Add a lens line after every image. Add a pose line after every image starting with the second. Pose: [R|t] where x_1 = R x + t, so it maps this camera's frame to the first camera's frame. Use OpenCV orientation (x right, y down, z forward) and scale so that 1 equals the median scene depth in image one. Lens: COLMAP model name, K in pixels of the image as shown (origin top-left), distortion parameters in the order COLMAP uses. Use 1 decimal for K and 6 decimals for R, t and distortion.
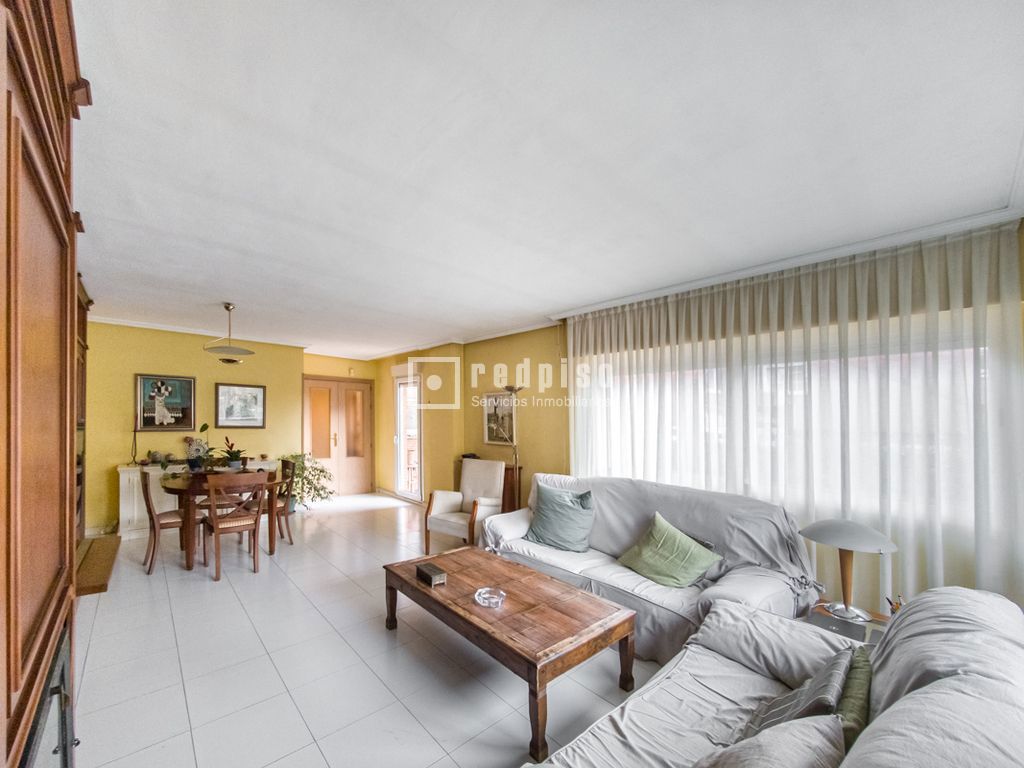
lens RADIAL K [[396.4, 0, 430.3], [0, 396.4, 400.5], [0, 0, 1]] dist [-0.000019, 0.000066]
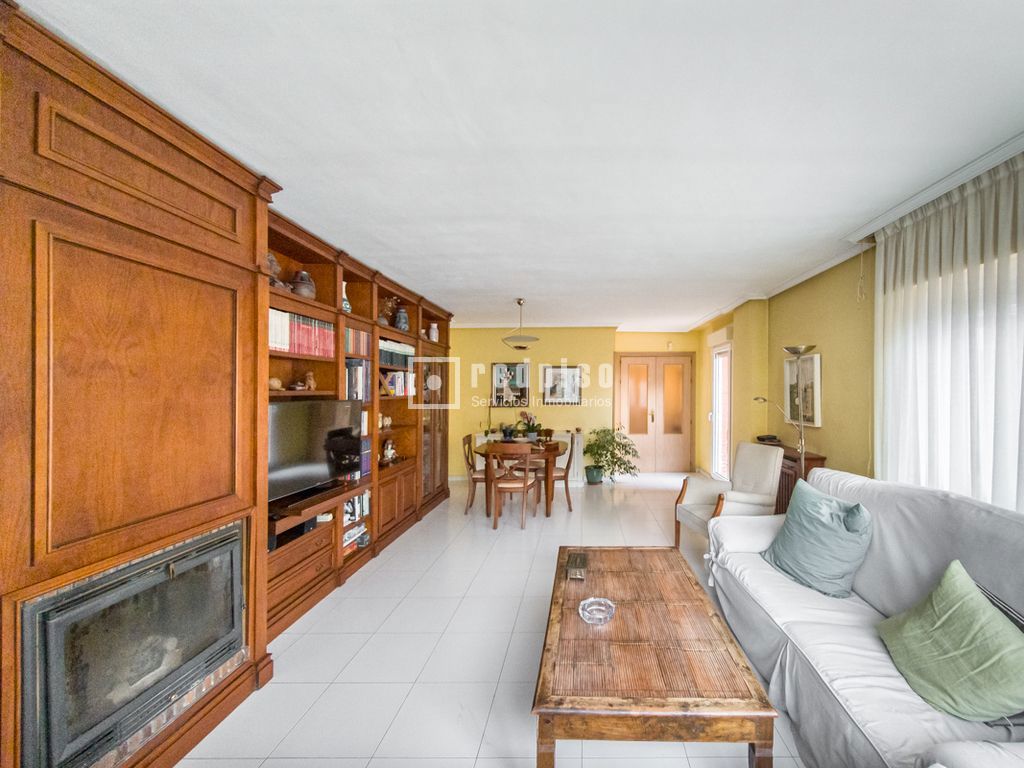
lens RADIAL K [[377.0, 0, 515.5], [0, 377.0, 388.3], [0, 0, 1]] dist [-0.000580, 0.000071]
pose [[0.787864, -0.029118, -0.615160, 0.255180], [0.046943, 0.998815, 0.012845, 0.008331], [0.614057, -0.038997, 0.788297, 0.146947]]
